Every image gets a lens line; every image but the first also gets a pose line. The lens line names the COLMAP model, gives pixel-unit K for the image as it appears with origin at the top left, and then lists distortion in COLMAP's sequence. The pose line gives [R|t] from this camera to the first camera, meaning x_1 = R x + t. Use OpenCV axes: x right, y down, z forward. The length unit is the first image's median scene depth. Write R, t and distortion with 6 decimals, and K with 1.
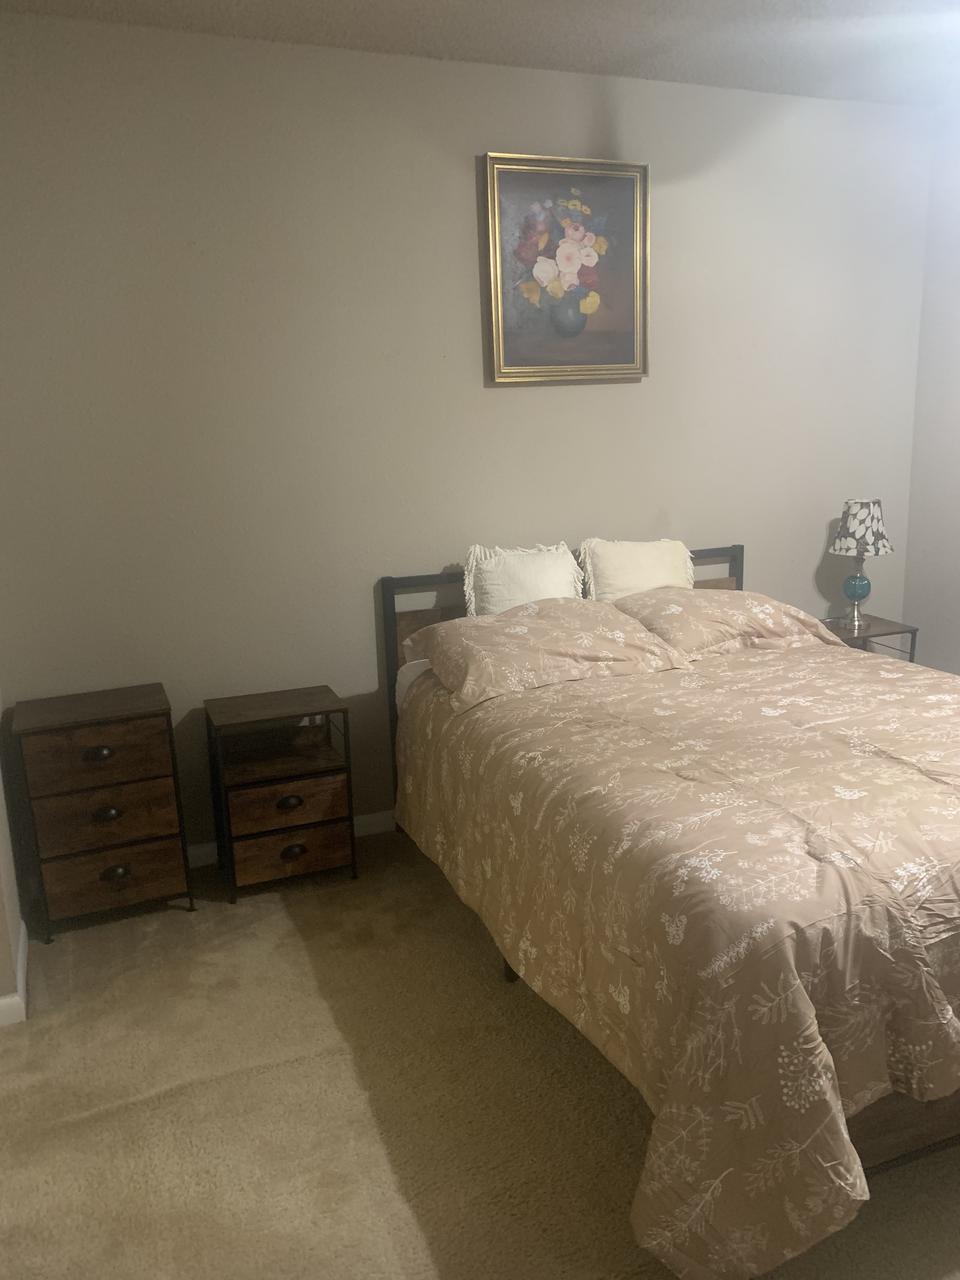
lens RADIAL K [[991.0, 0, 480.0], [0, 991.0, 640.0], [0, 0, 1]] dist [0.068983, -0.076109]
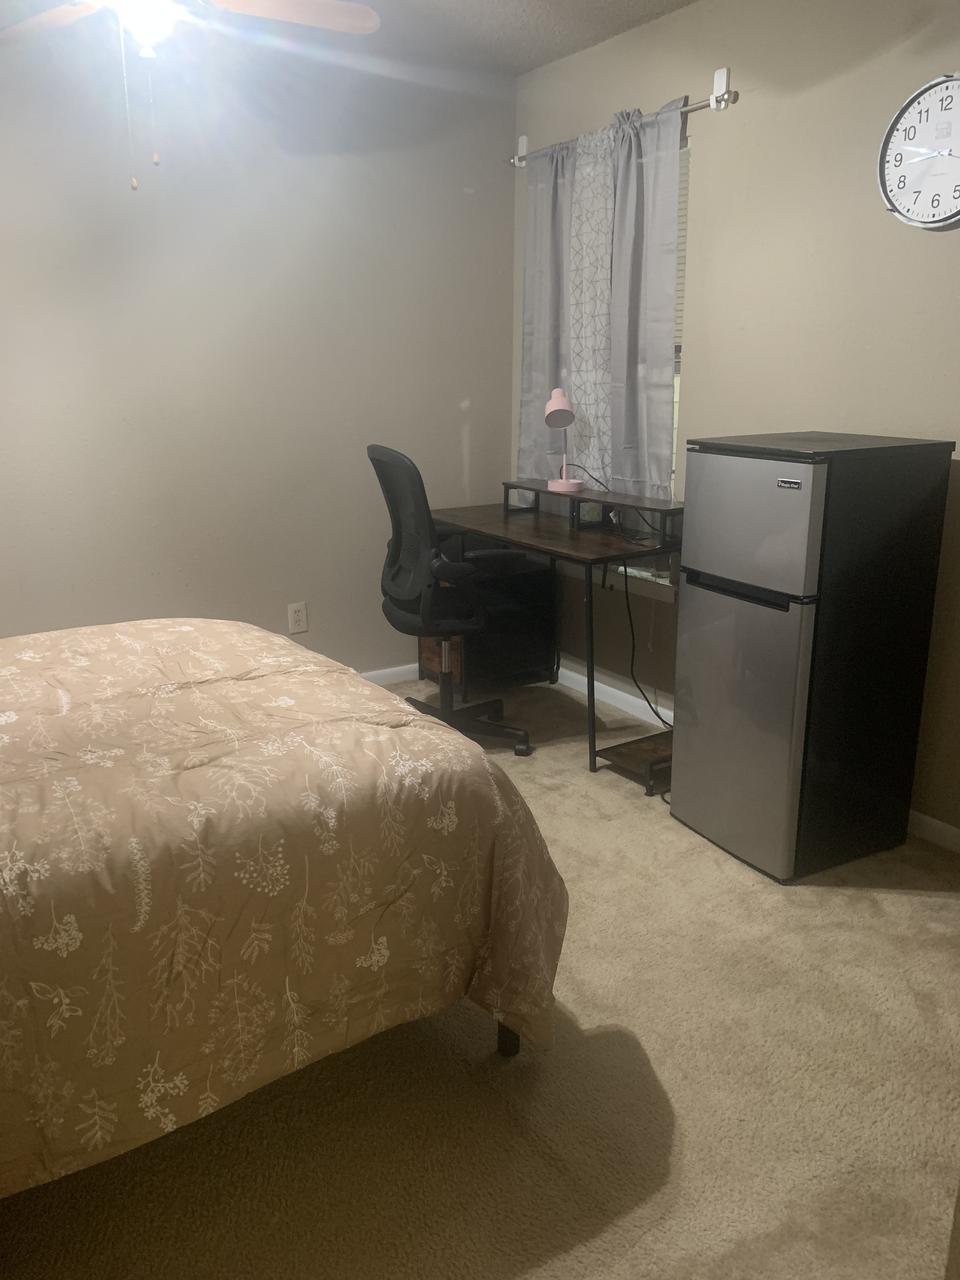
lens RADIAL K [[993.5, 0, 480.0], [0, 993.5, 640.0], [0, 0, 1]] dist [0.108548, -0.165284]
pose [[-0.192732, -0.225844, 0.954908, -0.492798], [0.221267, 0.938086, 0.266525, -0.108073], [-0.955979, 0.262657, -0.130827, 0.644317]]
